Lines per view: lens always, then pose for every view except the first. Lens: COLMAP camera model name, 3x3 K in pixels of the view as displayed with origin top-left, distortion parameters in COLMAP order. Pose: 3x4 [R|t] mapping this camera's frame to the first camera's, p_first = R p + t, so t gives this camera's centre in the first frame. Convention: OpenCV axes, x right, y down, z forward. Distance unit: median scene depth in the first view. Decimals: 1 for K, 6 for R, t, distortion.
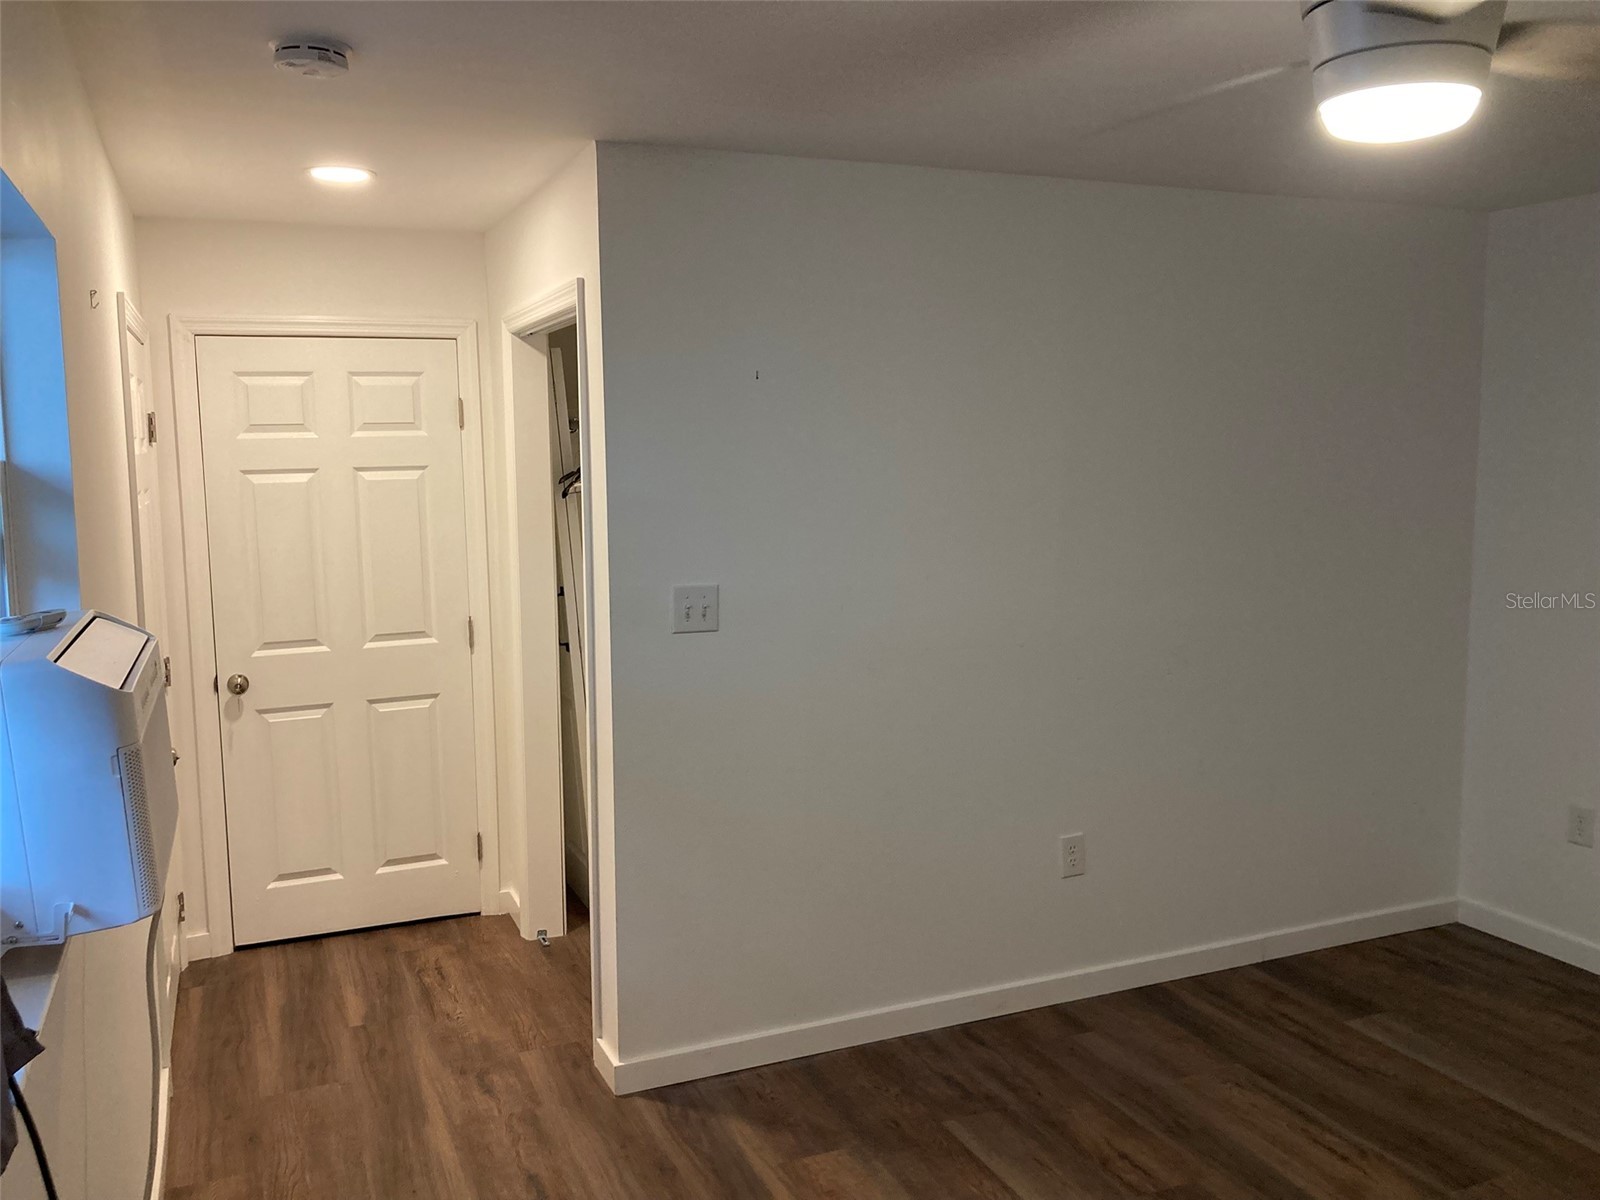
lens RADIAL K [[1318.1, 0, 800.0], [0, 1318.1, 600.0], [0, 0, 1]] dist [0.026241, -0.002653]
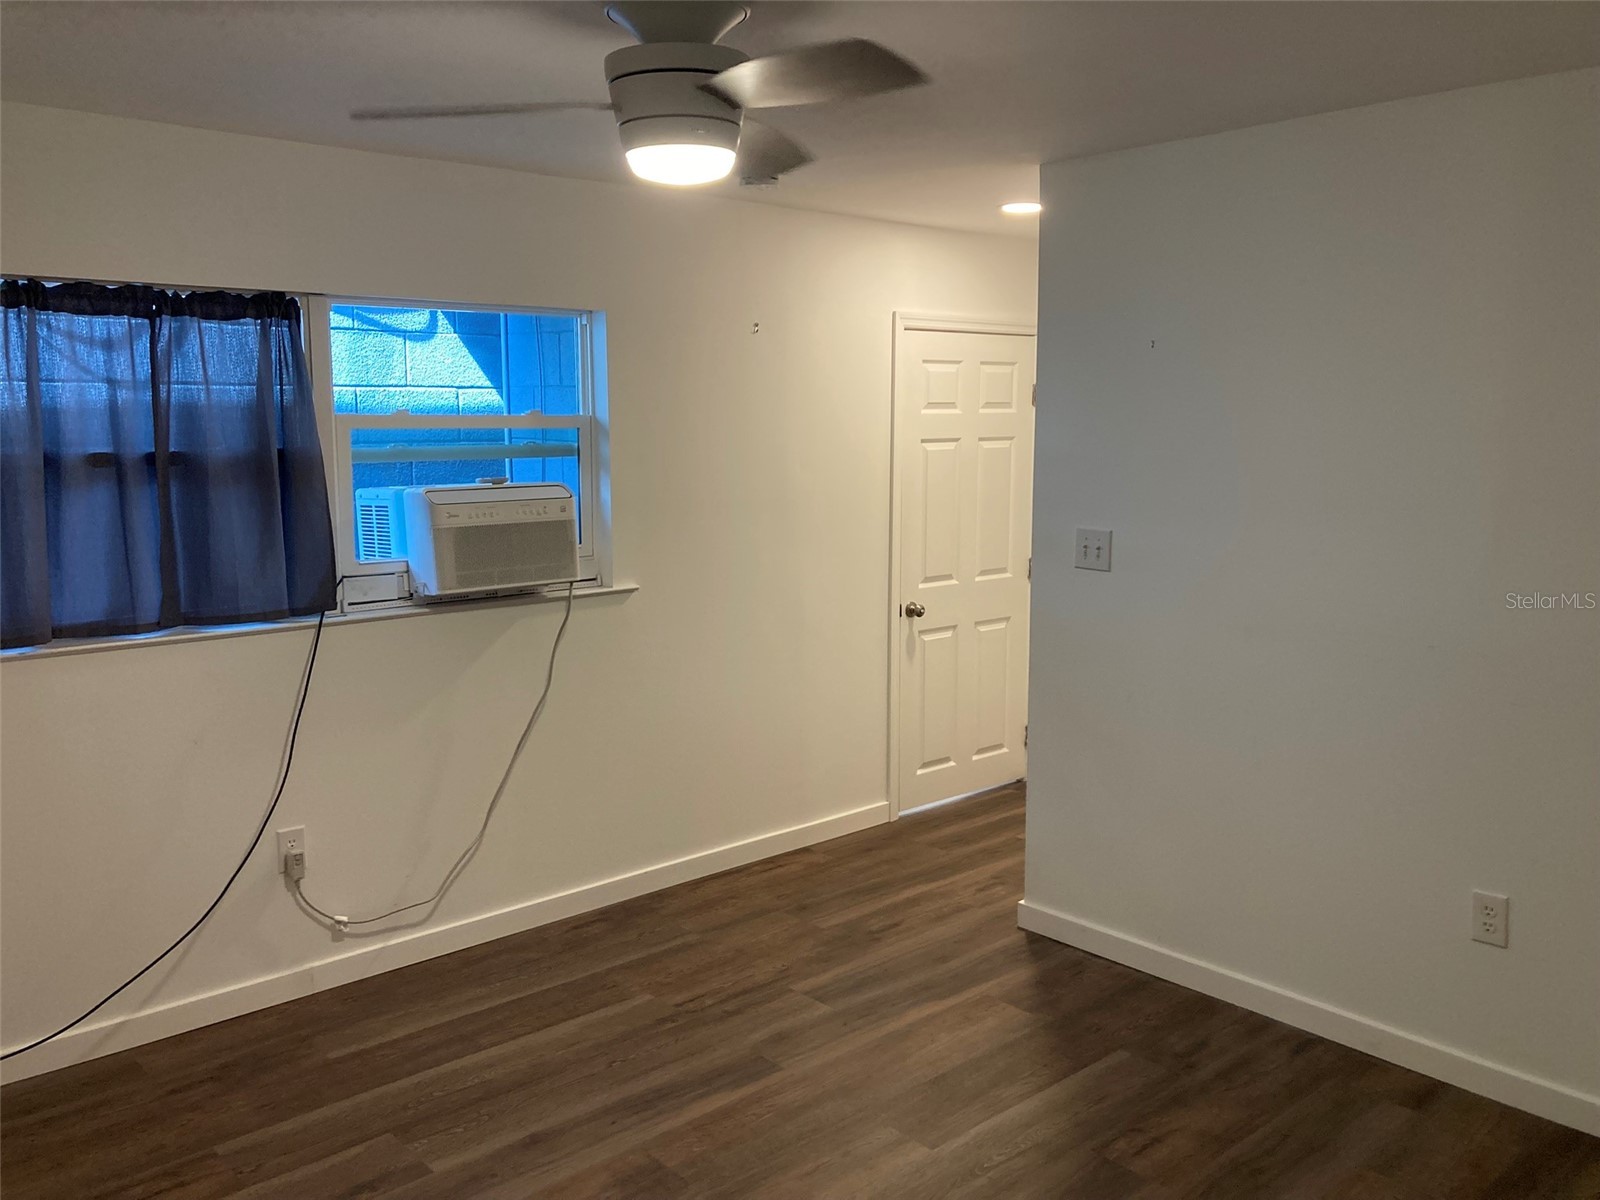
lens RADIAL K [[1318.1, 0, 800.0], [0, 1318.1, 600.0], [0, 0, 1]] dist [0.026241, -0.002653]
pose [[0.297709, 0.134299, -0.945163, 0.972924], [-0.103379, 0.988769, 0.107933, -0.054400], [0.949043, 0.065578, 0.308249, 0.386761]]
